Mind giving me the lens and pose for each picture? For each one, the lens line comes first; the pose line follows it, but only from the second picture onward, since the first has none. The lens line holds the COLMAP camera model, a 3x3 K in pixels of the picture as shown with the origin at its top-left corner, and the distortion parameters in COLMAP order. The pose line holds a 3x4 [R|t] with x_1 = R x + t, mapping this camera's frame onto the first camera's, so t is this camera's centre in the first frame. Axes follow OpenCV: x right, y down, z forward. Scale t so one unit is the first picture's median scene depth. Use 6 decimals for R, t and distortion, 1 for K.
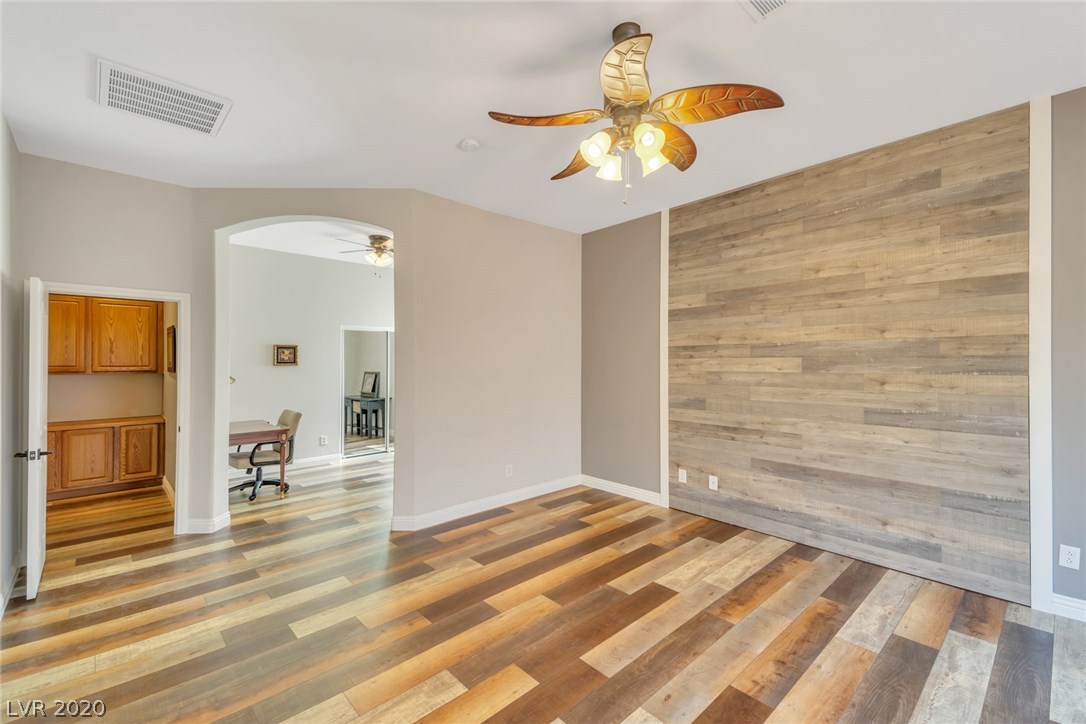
lens RADIAL K [[461.7, 0, 527.4], [0, 461.7, 359.8], [0, 0, 1]] dist [0.046033, -0.005133]
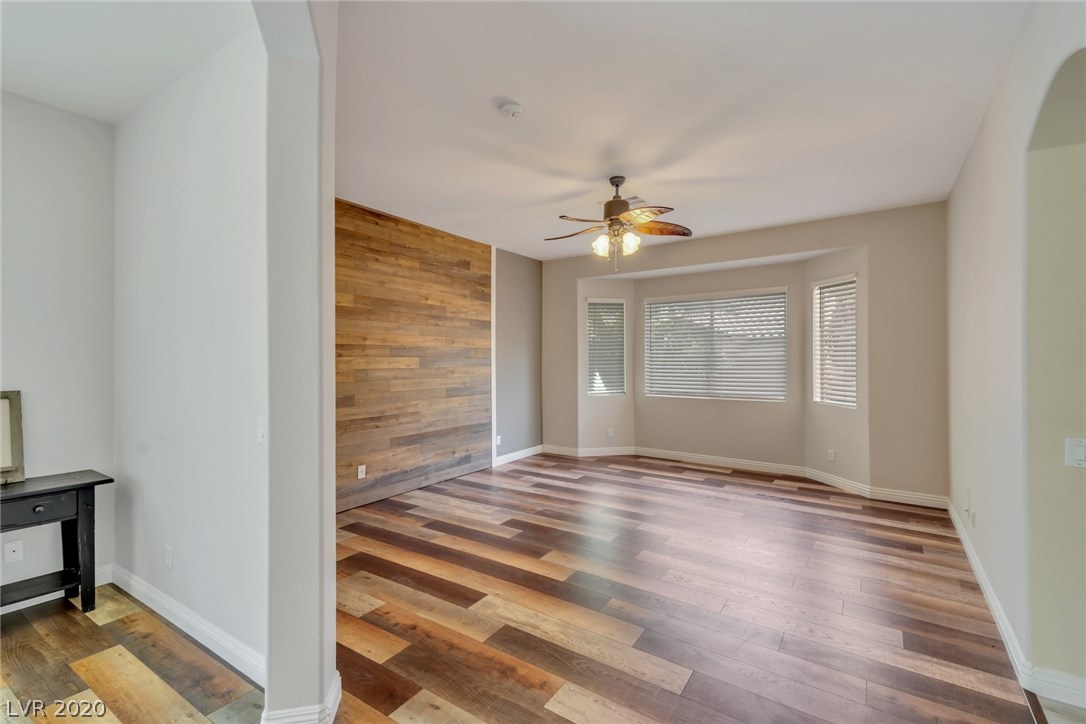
lens RADIAL K [[461.7, 0, 526.7], [0, 461.7, 362.9], [0, 0, 1]] dist [0.046033, -0.005133]
pose [[-0.230079, -0.007724, 0.973141, -0.869078], [-0.007678, 0.999952, 0.006122, 0.000902], [-0.973142, -0.006063, -0.230127, 1.026763]]
